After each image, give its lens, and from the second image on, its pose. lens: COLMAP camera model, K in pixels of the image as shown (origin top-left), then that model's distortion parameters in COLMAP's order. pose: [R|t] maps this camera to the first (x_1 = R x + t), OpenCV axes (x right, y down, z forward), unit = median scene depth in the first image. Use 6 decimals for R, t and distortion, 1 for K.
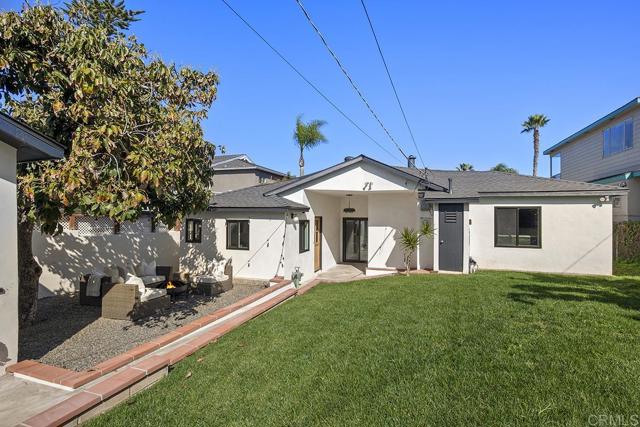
lens RADIAL K [[316.8, 0, 320.0], [0, 316.8, 213.5], [0, 0, 1]] dist [-0.003823, -0.000294]
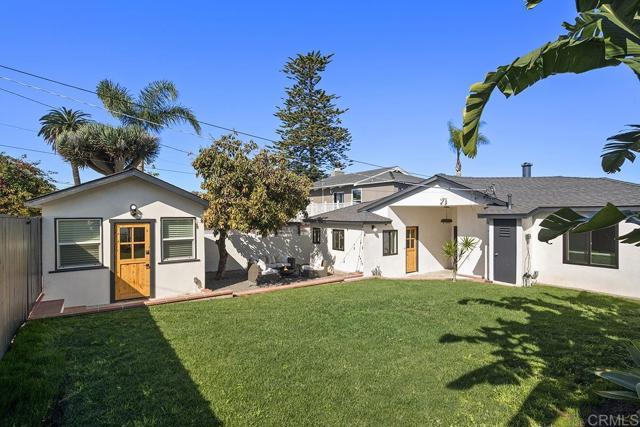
lens RADIAL K [[317.5, 0, 320.0], [0, 317.5, 213.5], [0, 0, 1]] dist [0.000507, 0.000034]
pose [[0.814594, -0.007623, -0.579982, 0.496325], [0.009422, 0.999956, 0.000090, -0.052141], [0.579955, -0.005538, 0.814629, -0.213855]]
